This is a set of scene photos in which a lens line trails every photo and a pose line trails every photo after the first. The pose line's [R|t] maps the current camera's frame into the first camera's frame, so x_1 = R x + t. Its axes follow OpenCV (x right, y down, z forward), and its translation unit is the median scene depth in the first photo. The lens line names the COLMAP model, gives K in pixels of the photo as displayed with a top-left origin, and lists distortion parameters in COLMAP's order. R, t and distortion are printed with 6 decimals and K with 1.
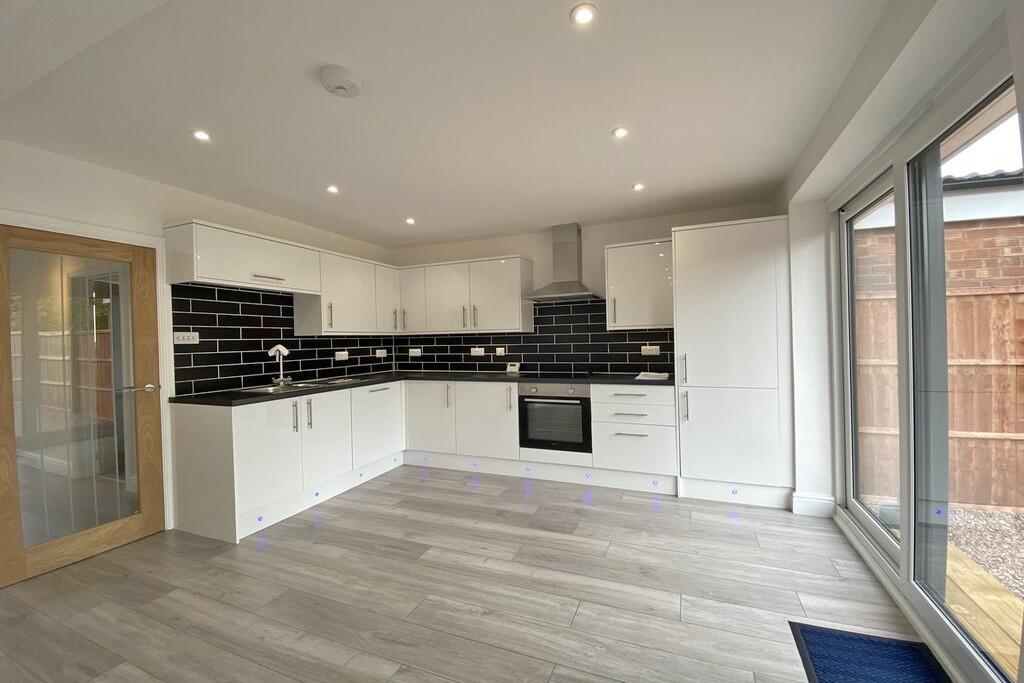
lens RADIAL K [[417.8, 0, 512.0], [0, 417.8, 341.5], [0, 0, 1]] dist [0.065091, -0.040856]
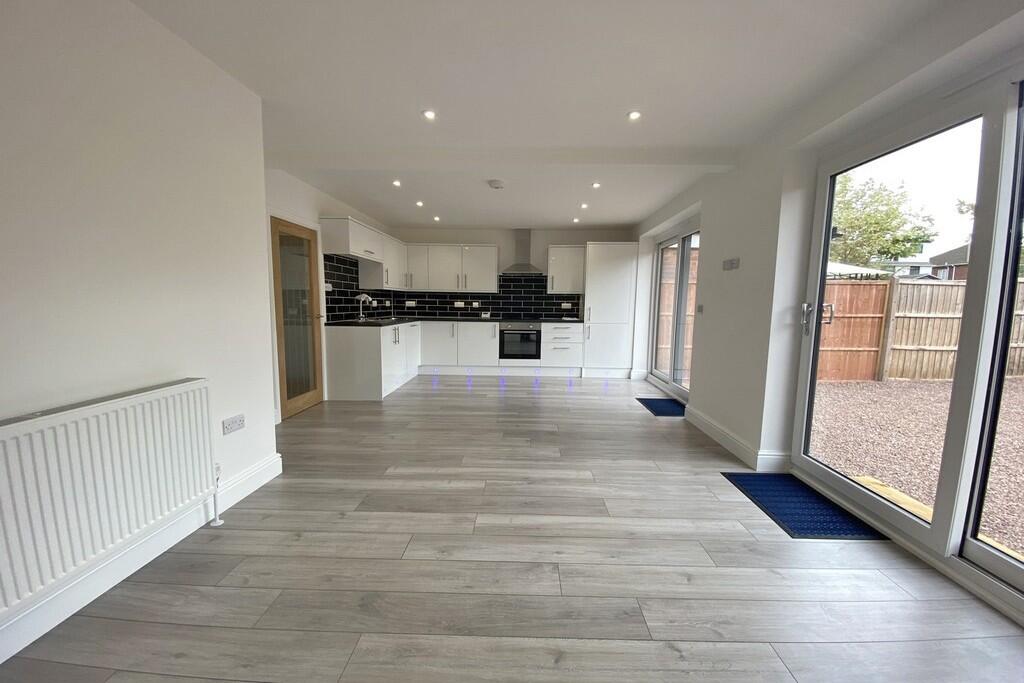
lens RADIAL K [[417.8, 0, 512.0], [0, 417.8, 341.5], [0, 0, 1]] dist [0.065091, -0.040856]
pose [[0.933459, -0.000632, 0.358684, -0.552770], [-0.029628, 0.996445, 0.078859, 0.040315], [-0.357458, -0.084239, 0.930122, -0.621028]]
